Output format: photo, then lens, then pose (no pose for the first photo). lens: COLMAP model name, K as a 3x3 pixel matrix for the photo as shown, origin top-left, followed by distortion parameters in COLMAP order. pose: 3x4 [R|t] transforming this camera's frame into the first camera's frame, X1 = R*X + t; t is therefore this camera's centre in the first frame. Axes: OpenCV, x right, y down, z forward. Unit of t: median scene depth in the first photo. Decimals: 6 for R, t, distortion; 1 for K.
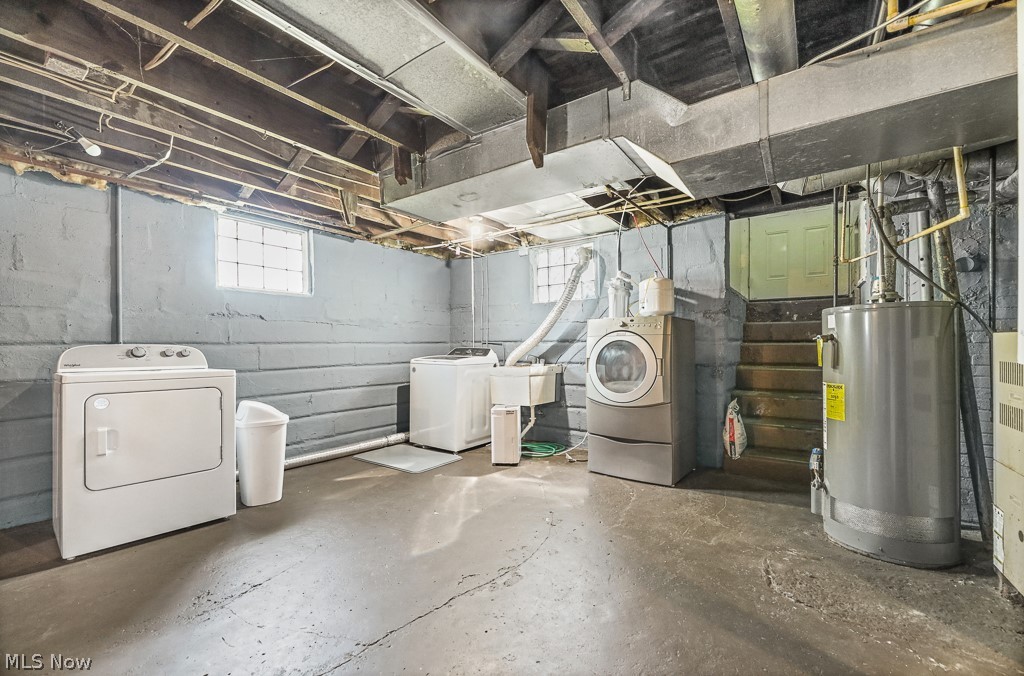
lens RADIAL K [[416.5, 0, 513.5], [0, 416.5, 350.3], [0, 0, 1]] dist [-0.002433, -0.000618]
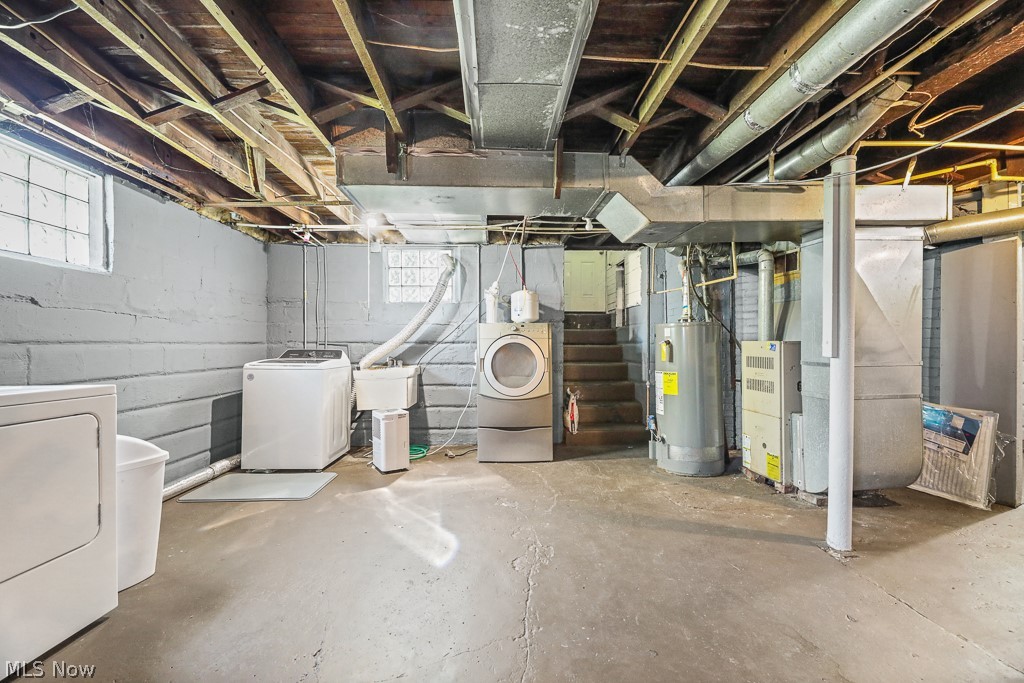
lens RADIAL K [[420.4, 0, 508.0], [0, 420.4, 346.0], [0, 0, 1]] dist [0.000339, -0.000201]
pose [[0.791096, 0.002328, 0.611687, -0.417470], [0.004959, 0.999935, -0.010220, -0.002802], [-0.611671, 0.011118, 0.791034, 0.072745]]
